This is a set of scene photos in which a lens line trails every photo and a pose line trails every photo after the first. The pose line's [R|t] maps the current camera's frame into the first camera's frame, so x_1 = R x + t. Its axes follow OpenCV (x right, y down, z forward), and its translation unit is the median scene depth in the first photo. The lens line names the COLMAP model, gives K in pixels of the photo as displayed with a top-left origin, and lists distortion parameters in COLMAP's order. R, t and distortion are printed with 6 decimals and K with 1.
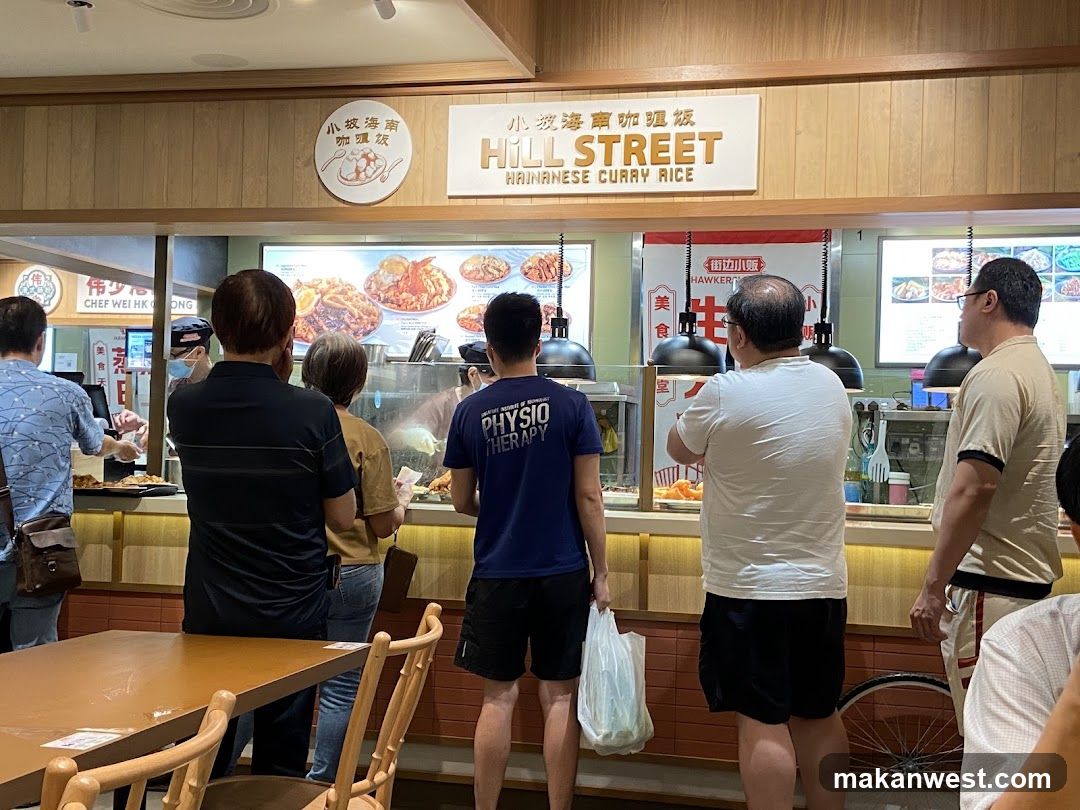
lens RADIAL K [[1316.9, 0, 540.0], [0, 1316.9, 405.0], [0, 0, 1]] dist [0.131690, -0.006511]
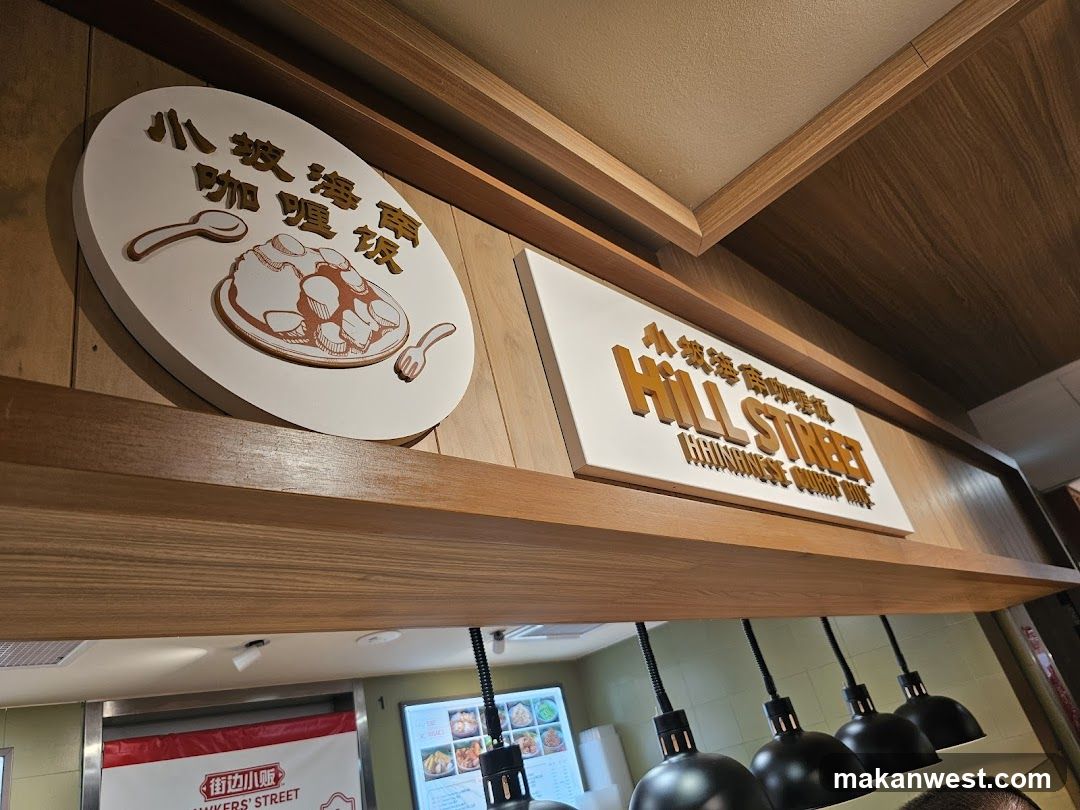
lens RADIAL K [[741.1, 0, 540.0], [0, 741.1, 405.0], [0, 0, 1]] dist [-0.002167, -0.000401]
pose [[0.483663, 0.275071, 0.830907, -0.229533], [0.226315, 0.877744, -0.422312, -0.102797], [-0.845489, 0.392303, 0.362280, 0.962880]]
